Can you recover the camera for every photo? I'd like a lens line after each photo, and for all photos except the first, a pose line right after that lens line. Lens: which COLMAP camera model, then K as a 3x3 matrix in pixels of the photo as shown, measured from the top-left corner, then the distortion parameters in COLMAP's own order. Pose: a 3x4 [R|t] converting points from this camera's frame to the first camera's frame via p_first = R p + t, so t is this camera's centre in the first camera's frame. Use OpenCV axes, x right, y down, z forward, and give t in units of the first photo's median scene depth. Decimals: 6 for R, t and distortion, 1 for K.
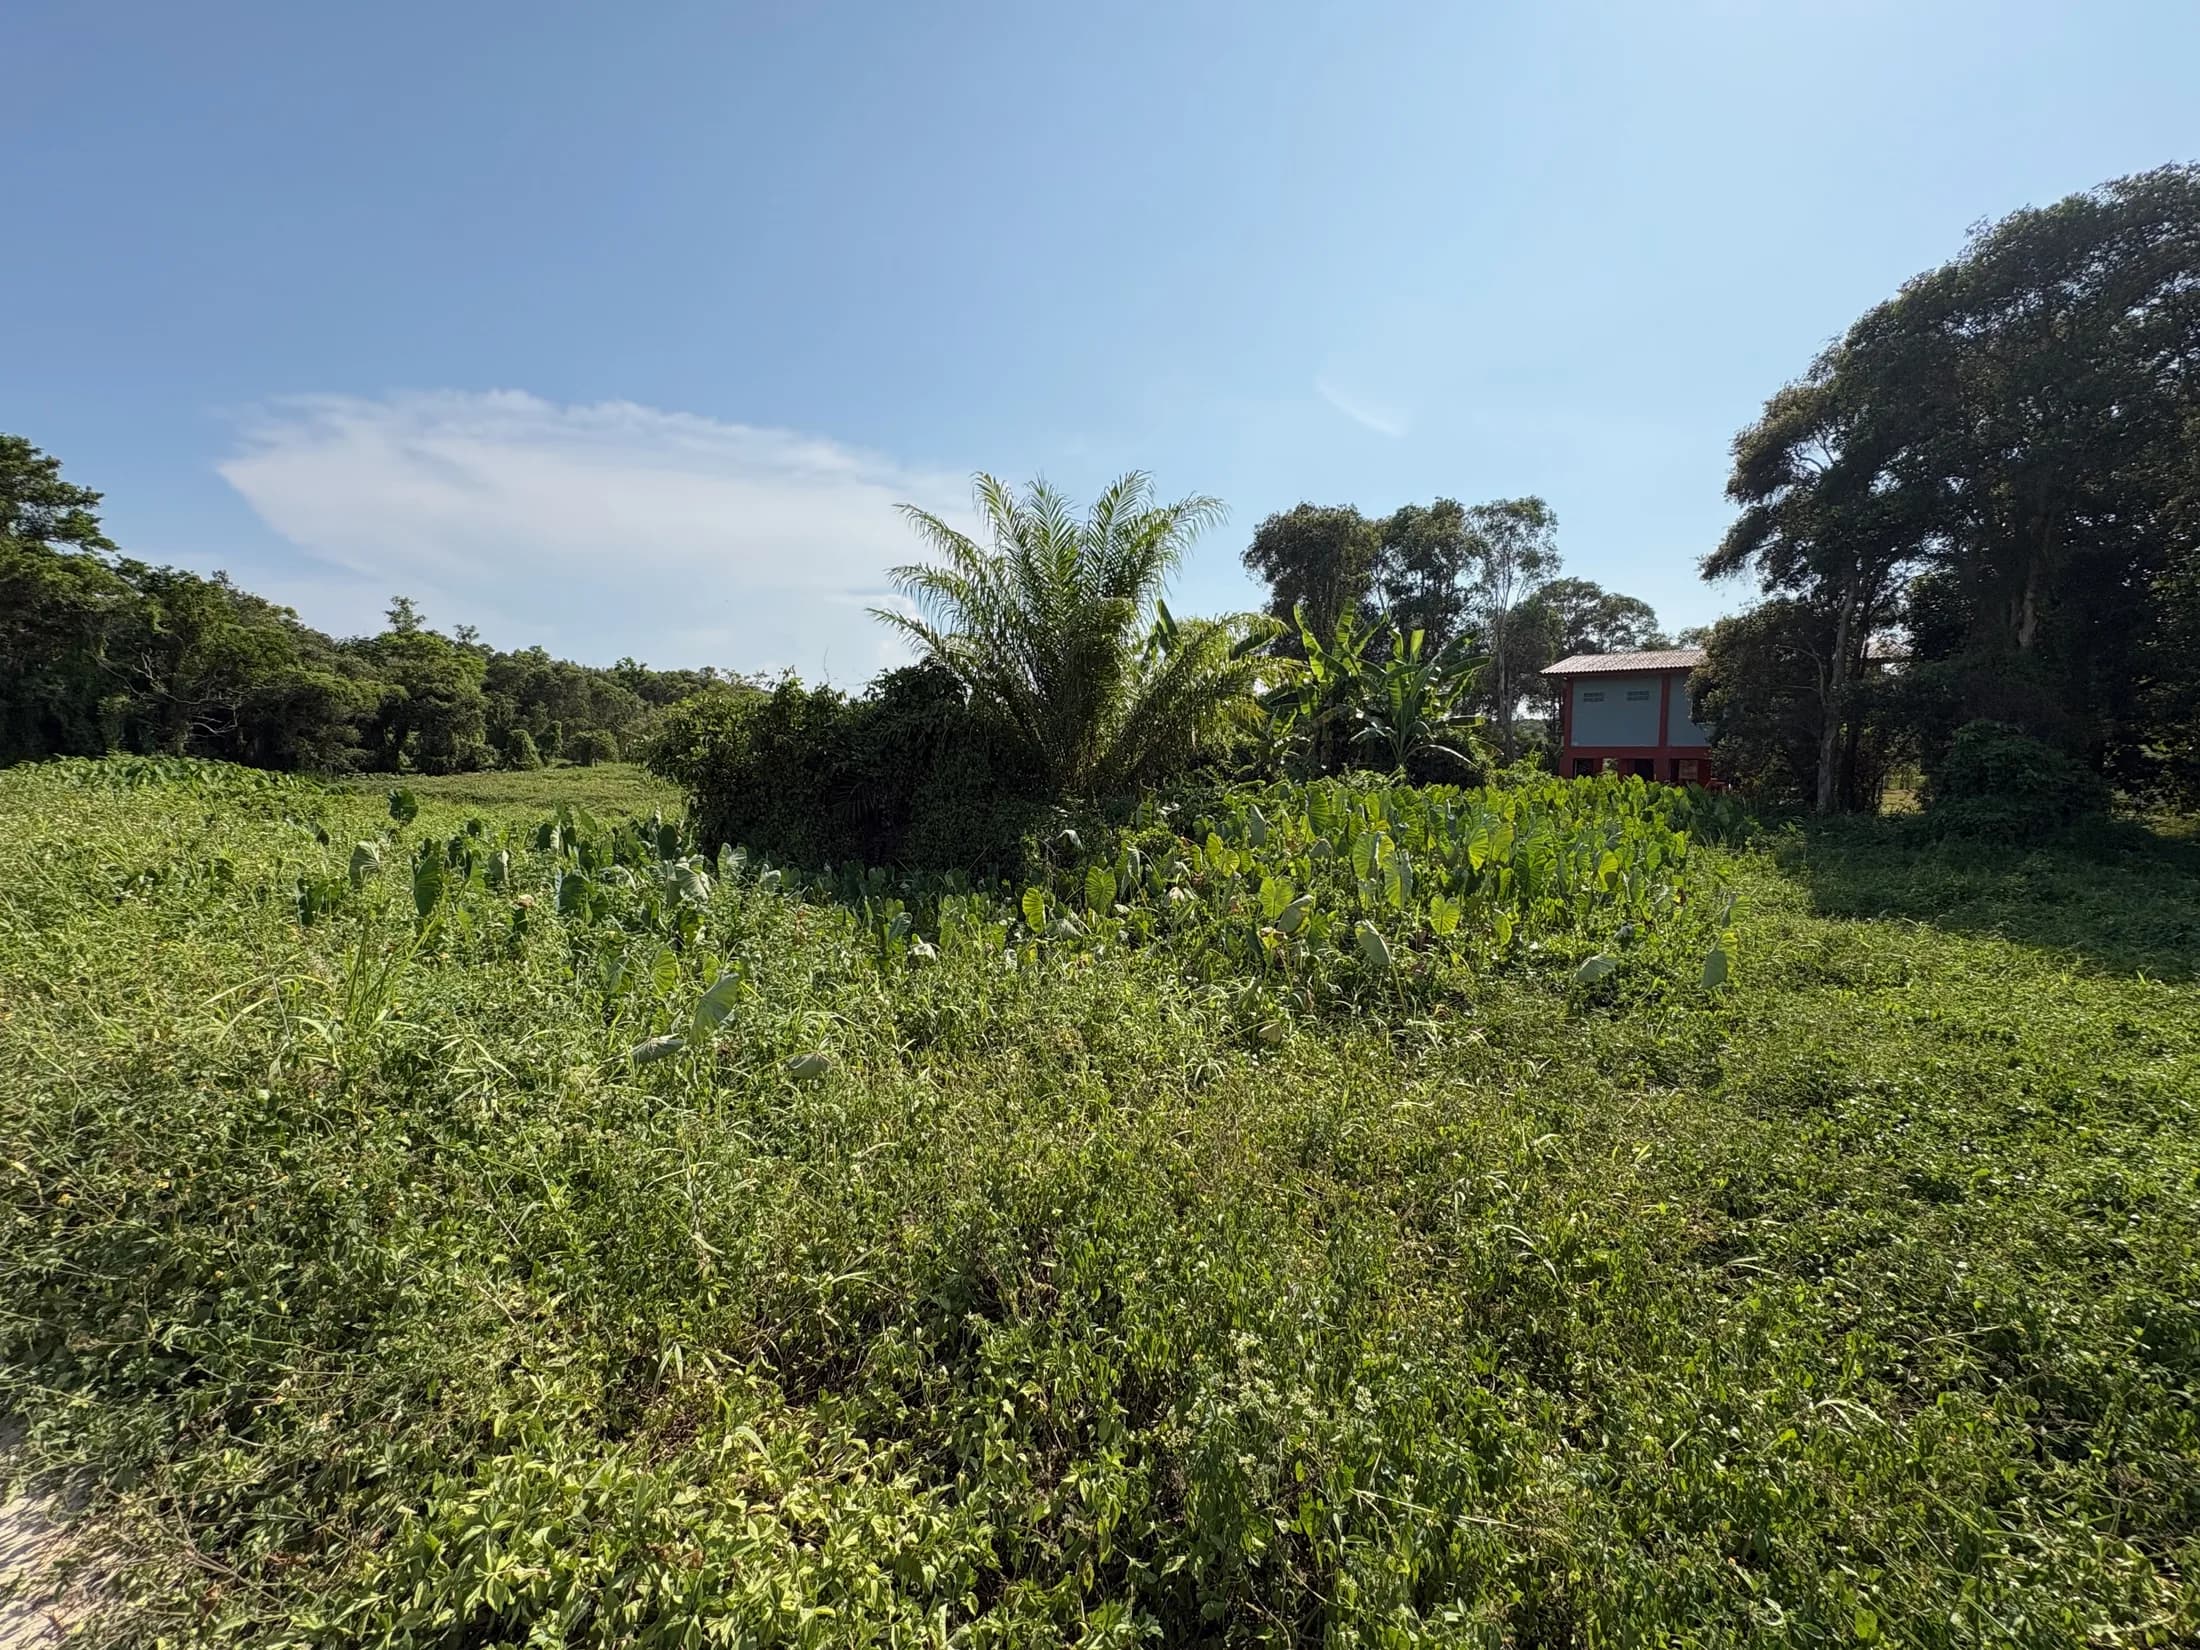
lens RADIAL K [[887.6, 0, 1137.1], [0, 887.6, 829.9], [0, 0, 1]] dist [-0.002601, 0.000136]
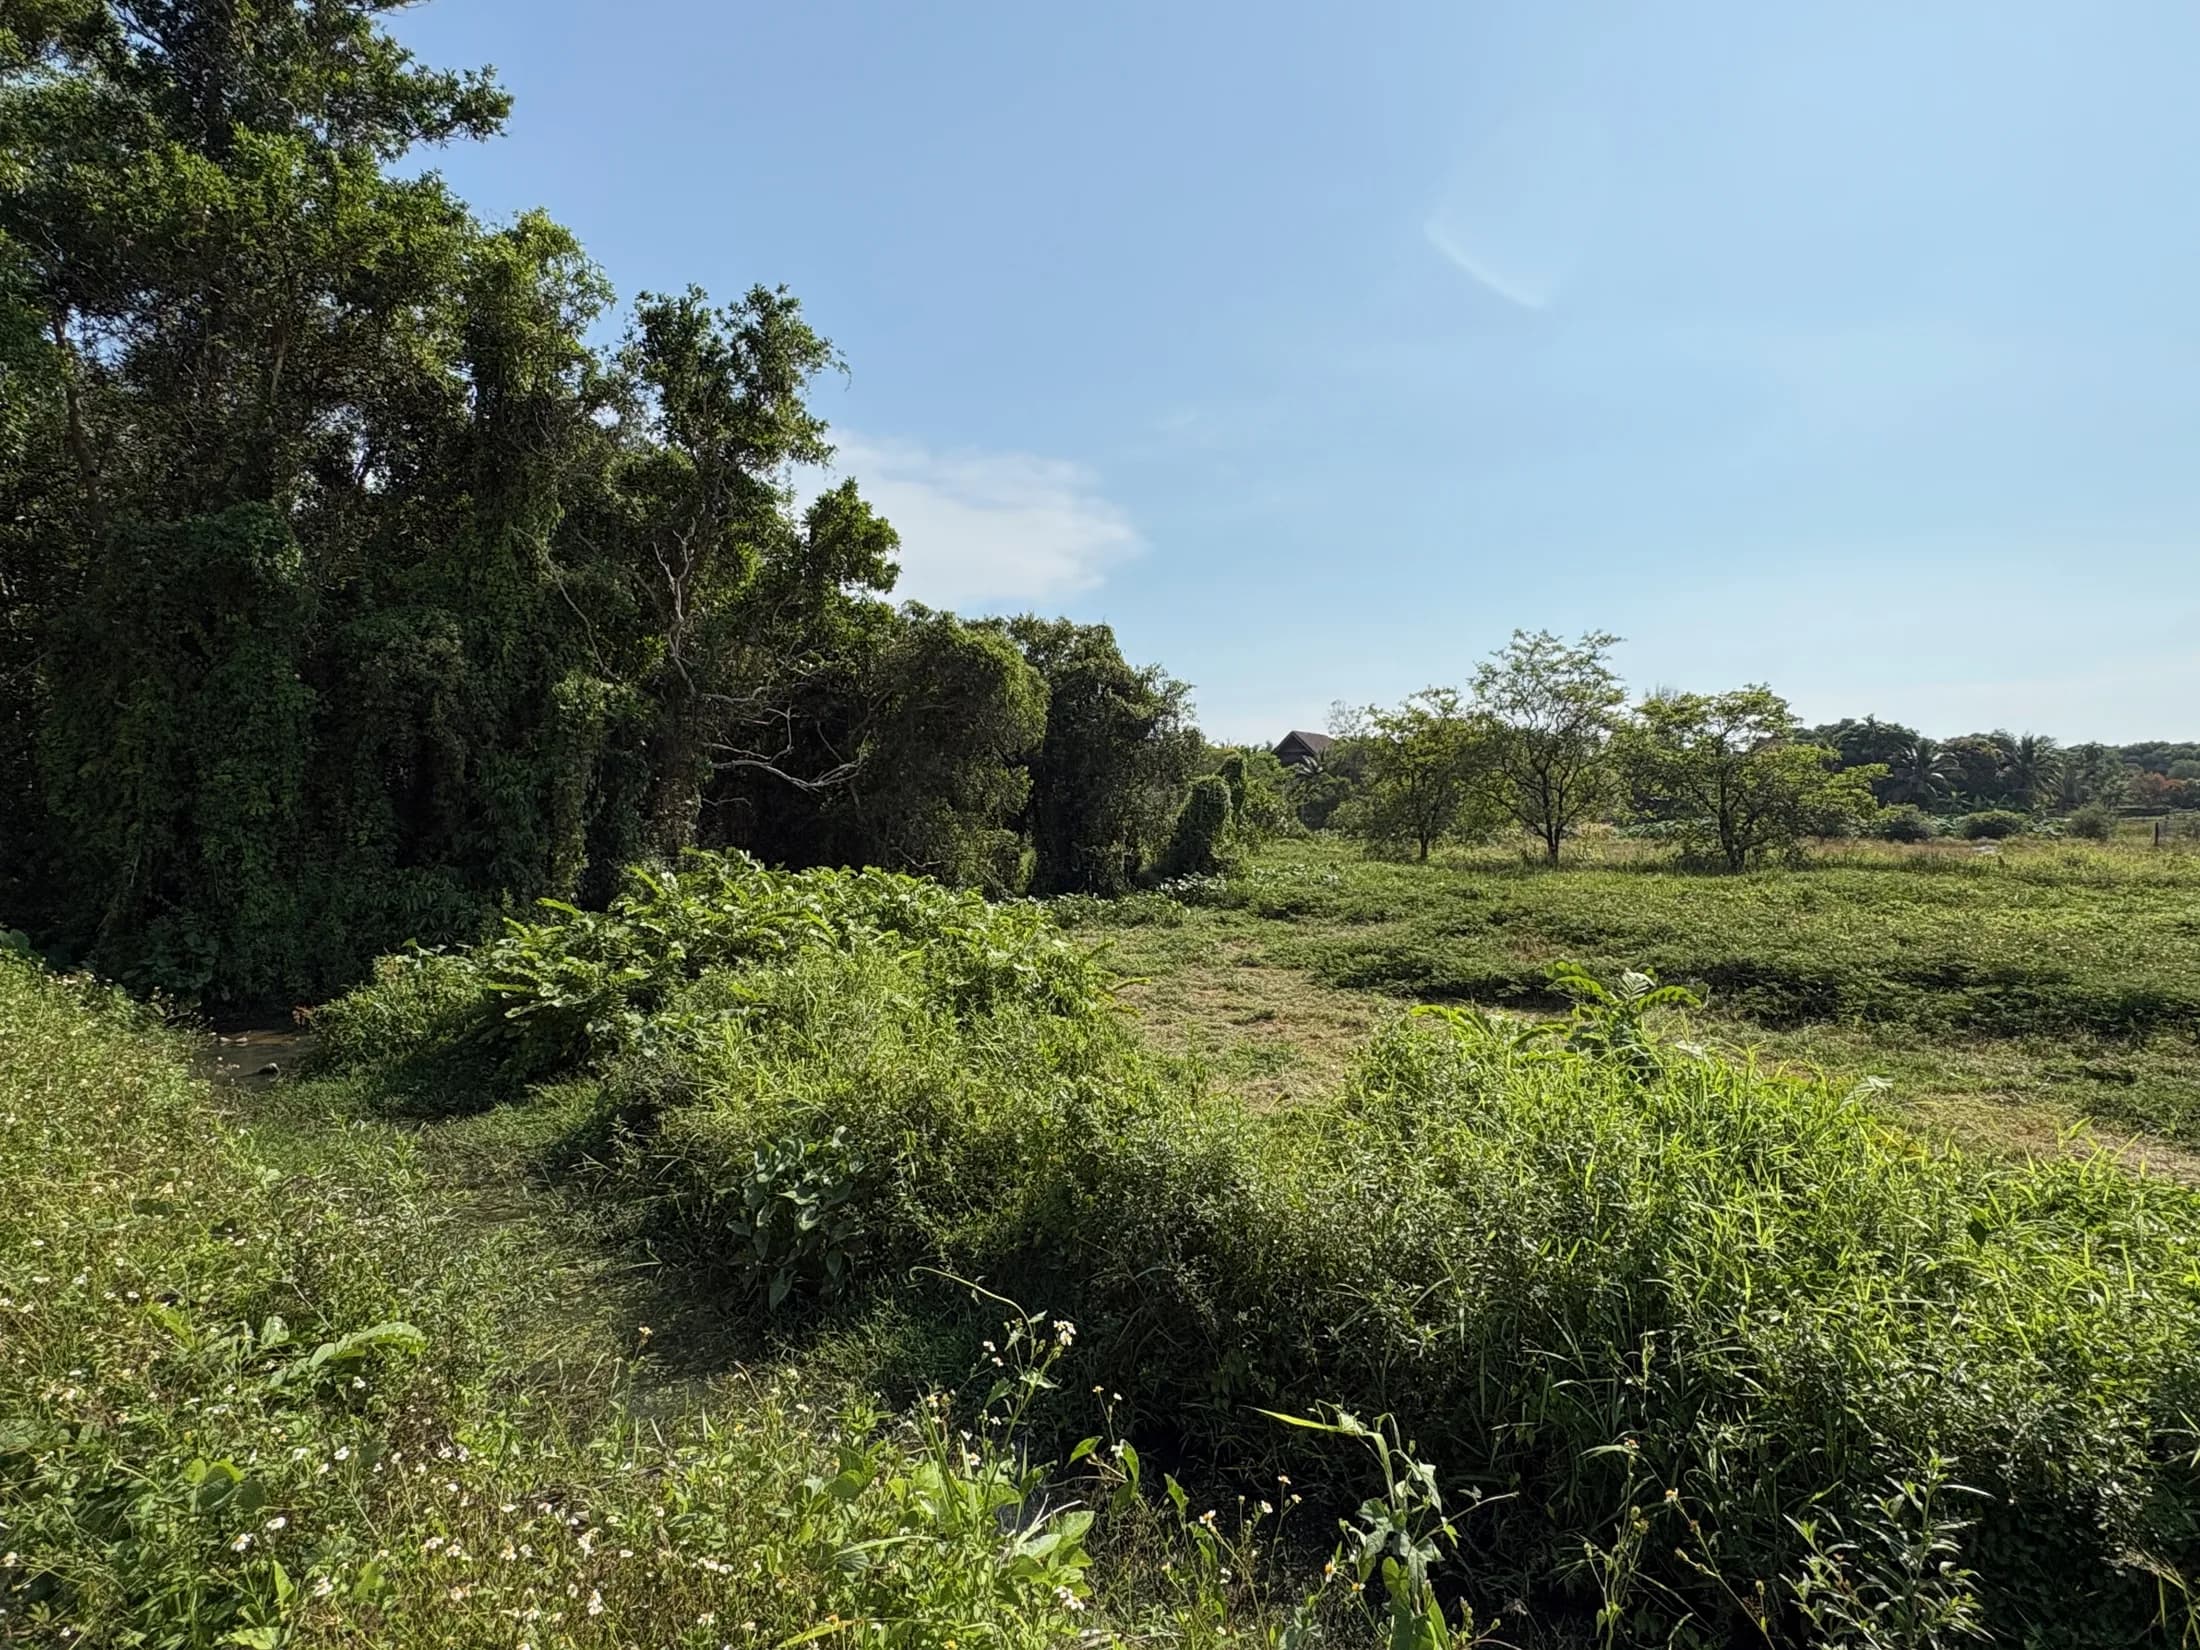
lens RADIAL K [[1224.2, 0, 1080.2], [0, 1224.2, 835.5], [0, 0, 1]] dist [-0.008268, 0.007723]
pose [[0.992044, -0.029247, -0.122451, -0.510733], [0.019428, 0.996555, -0.080623, -0.031553], [0.124387, 0.077602, 0.989194, 0.330643]]
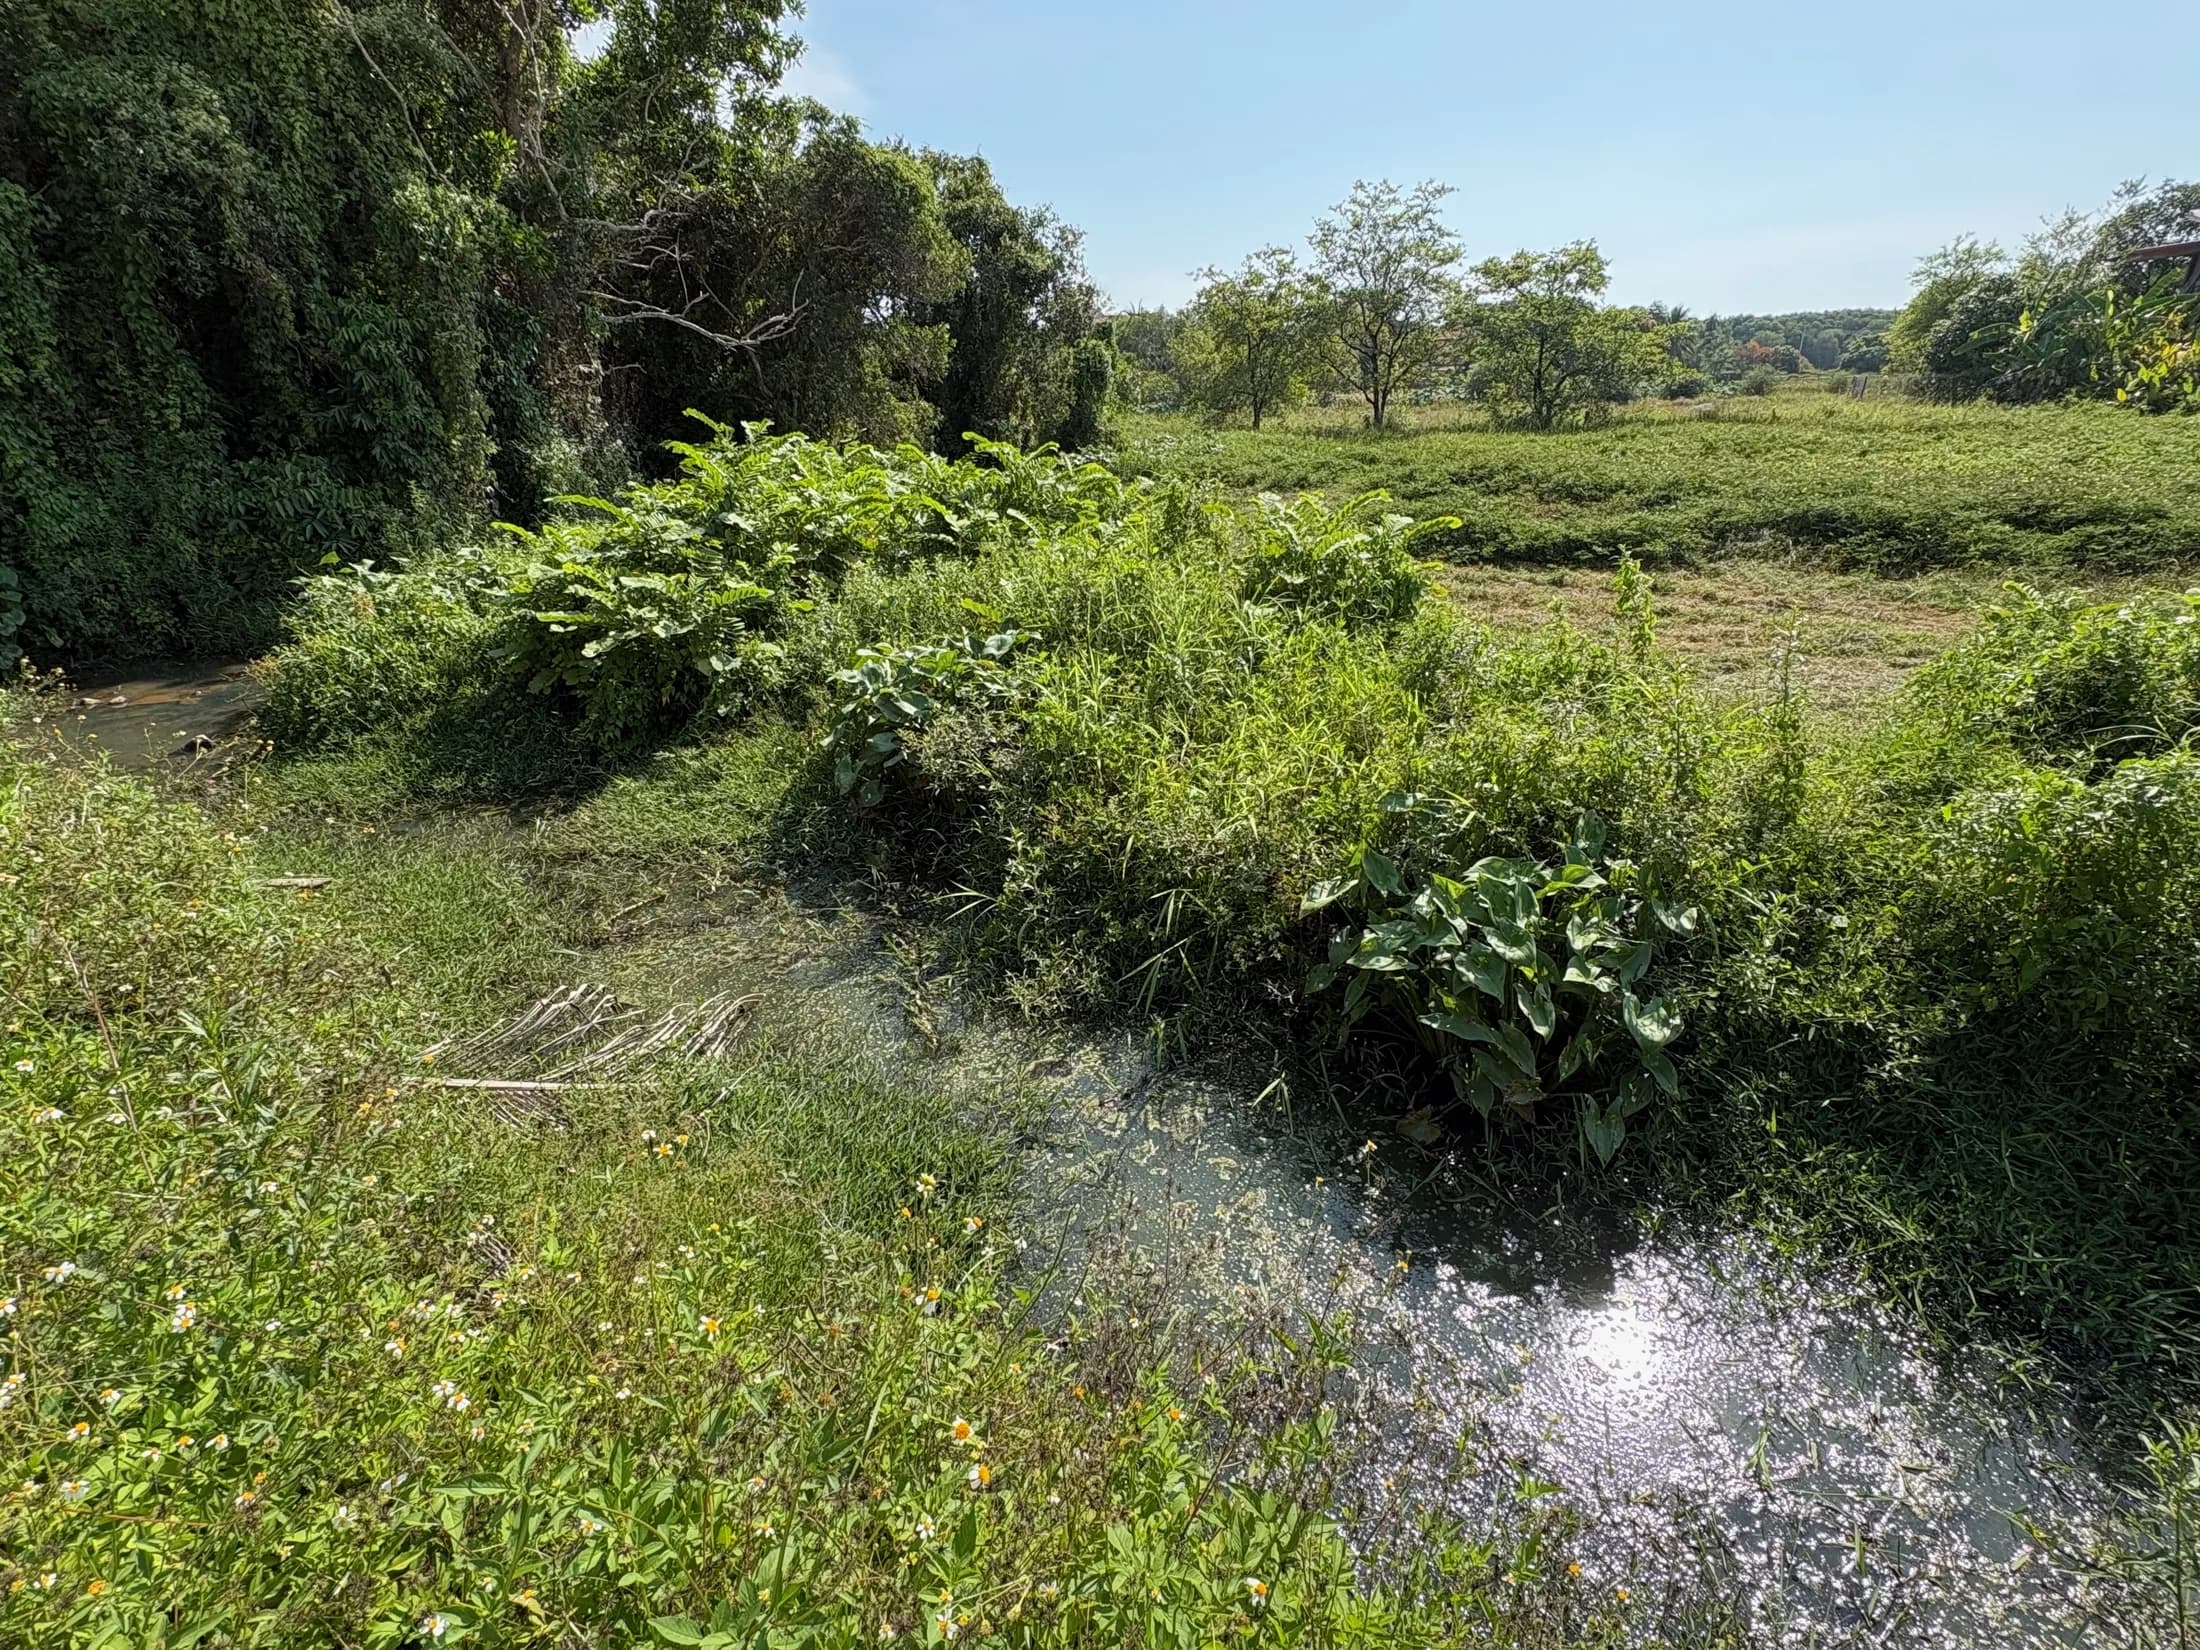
lens RADIAL K [[1032.7, 0, 1092.1], [0, 1032.7, 831.4], [0, 0, 1]] dist [0.000407, 0.000604]
pose [[0.993827, -0.084424, 0.071974, -0.555538], [0.058784, 0.950941, 0.303735, -0.033277], [-0.094085, -0.297630, 0.950034, 0.369277]]
